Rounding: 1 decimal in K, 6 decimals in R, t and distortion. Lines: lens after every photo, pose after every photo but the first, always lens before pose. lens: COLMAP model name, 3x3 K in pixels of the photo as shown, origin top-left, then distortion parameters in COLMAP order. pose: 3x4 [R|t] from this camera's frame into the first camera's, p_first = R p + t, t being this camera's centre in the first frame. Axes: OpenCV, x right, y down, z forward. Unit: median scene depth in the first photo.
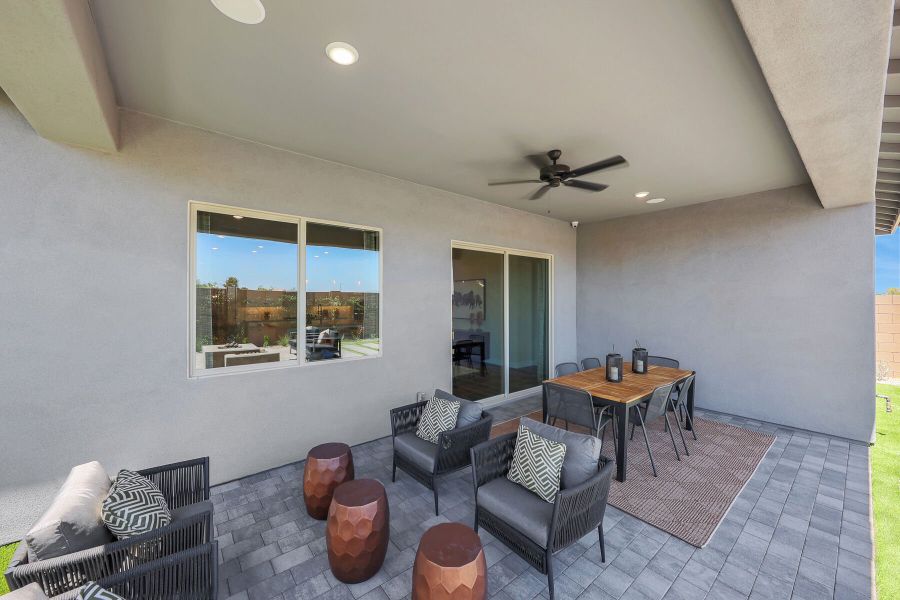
lens RADIAL K [[335.6, 0, 445.9], [0, 335.6, 300.7], [0, 0, 1]] dist [0.000307, 0.000191]
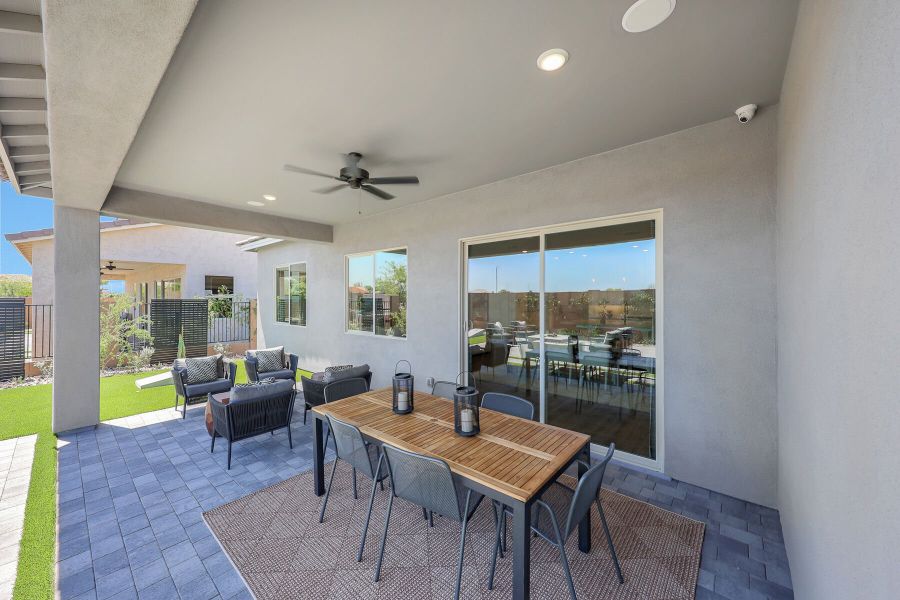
lens RADIAL K [[317.7, 0, 449.5], [0, 317.7, 300.7], [0, 0, 1]] dist [-0.000608, -0.000147]
pose [[0.203003, 0.000120, -0.979178, 0.724405], [0.003908, 0.999992, 0.000932, -0.001898], [0.979170, -0.004016, 0.203000, 0.581503]]
